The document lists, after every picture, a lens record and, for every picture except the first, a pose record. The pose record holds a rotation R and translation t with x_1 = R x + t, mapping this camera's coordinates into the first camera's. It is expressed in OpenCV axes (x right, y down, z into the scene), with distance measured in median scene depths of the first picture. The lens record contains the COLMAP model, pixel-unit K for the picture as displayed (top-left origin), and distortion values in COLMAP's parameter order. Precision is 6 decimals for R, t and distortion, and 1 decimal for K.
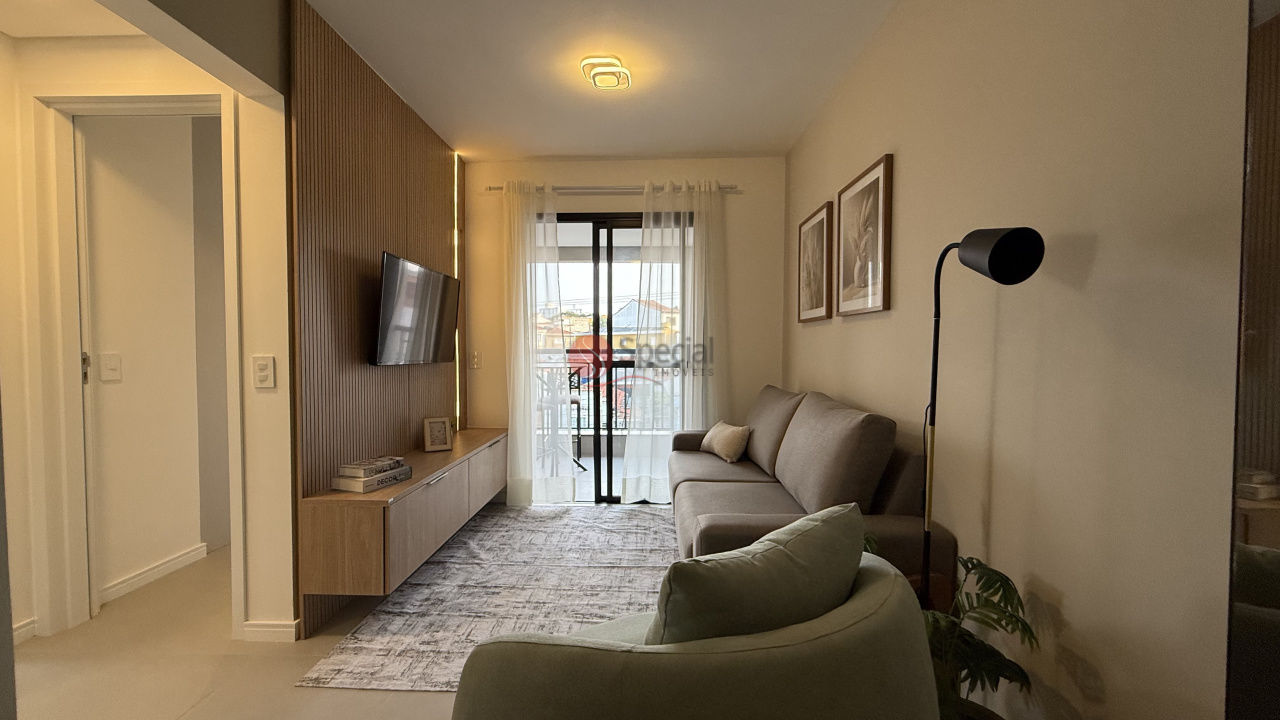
lens RADIAL K [[510.7, 0, 634.5], [0, 510.7, 363.5], [0, 0, 1]] dist [-0.001371, 0.000586]
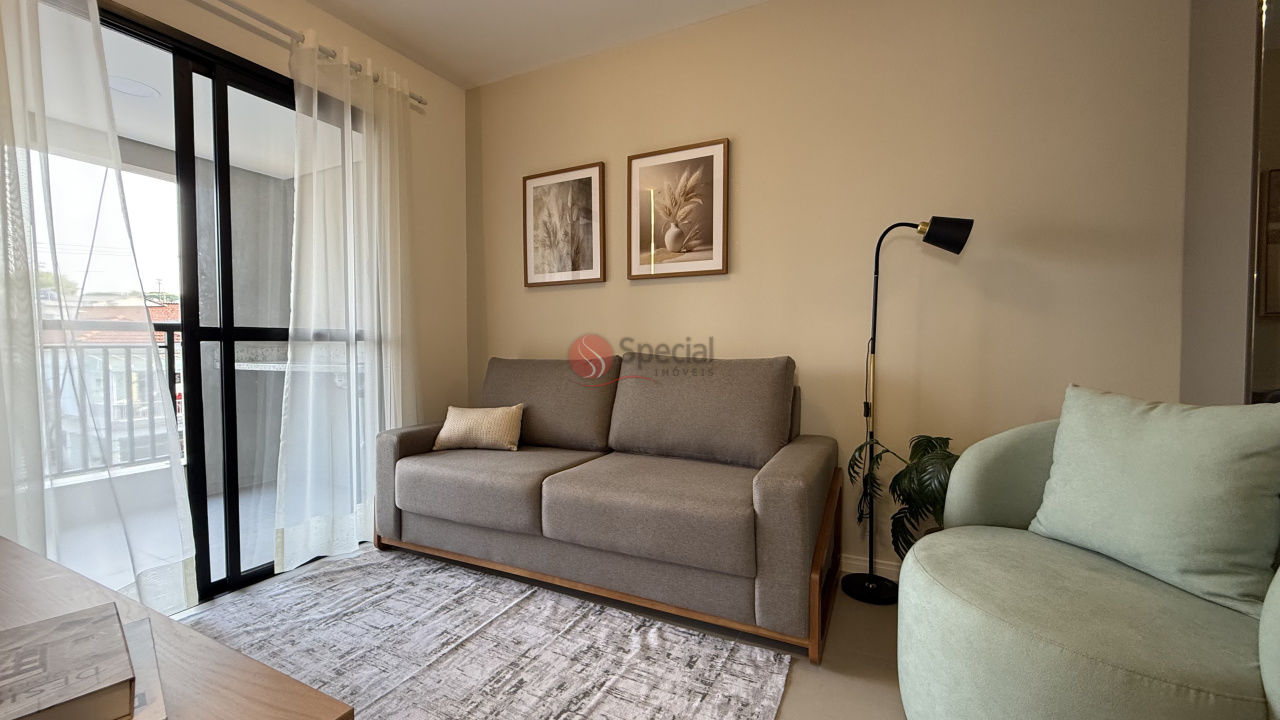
lens RADIAL K [[510.7, 0, 636.0], [0, 510.7, 361.9], [0, 0, 1]] dist [-0.001371, 0.000586]
pose [[0.425778, -0.036107, 0.904107, -0.419159], [0.036121, 0.999085, 0.022889, 0.040018], [-0.904106, 0.022912, 0.426693, 0.446598]]
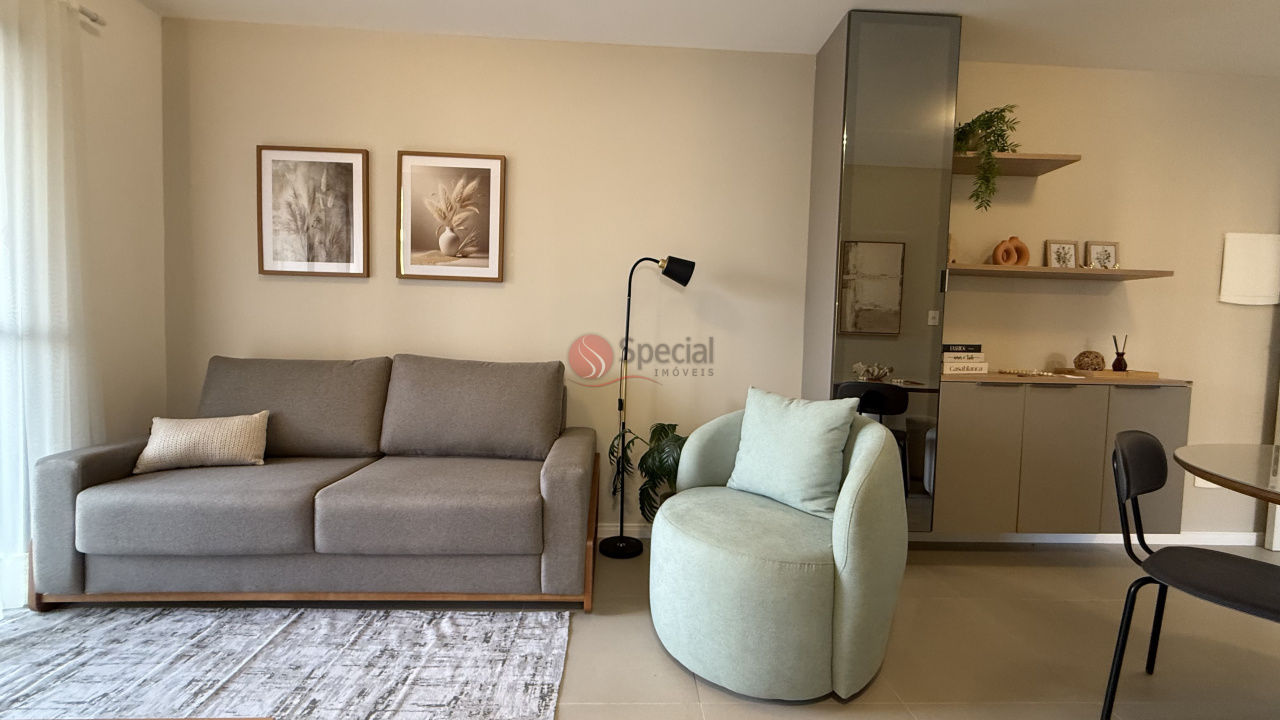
lens RADIAL K [[510.7, 0, 636.3], [0, 510.7, 362.4], [0, 0, 1]] dist [-0.001371, 0.000586]
pose [[-0.069791, -0.062010, 0.995632, -0.506608], [0.005871, 0.998023, 0.062570, 0.010016], [-0.997544, 0.010212, -0.069289, 0.488436]]
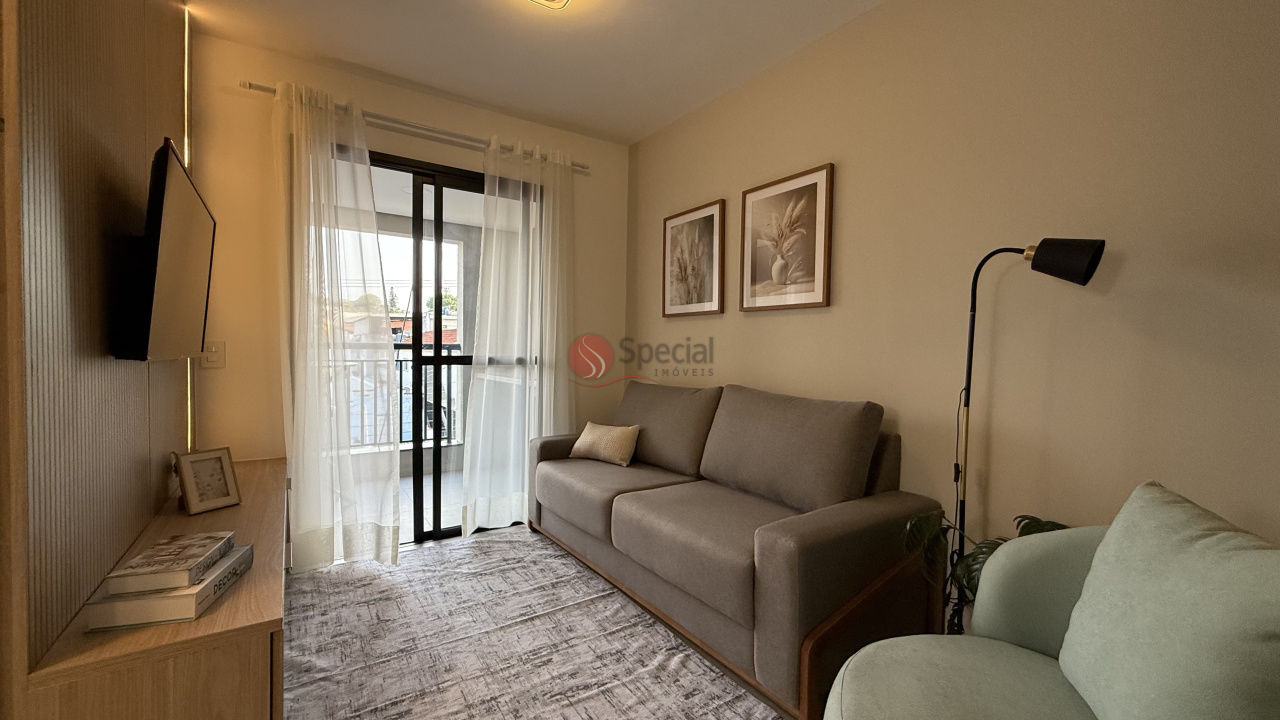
lens RADIAL K [[510.7, 0, 636.0], [0, 510.7, 363.6], [0, 0, 1]] dist [-0.001371, 0.000586]
pose [[0.810382, -0.007417, 0.585855, -0.306330], [0.007810, 0.999968, 0.001857, 0.007903], [-0.585850, 0.003071, 0.810414, 0.229714]]
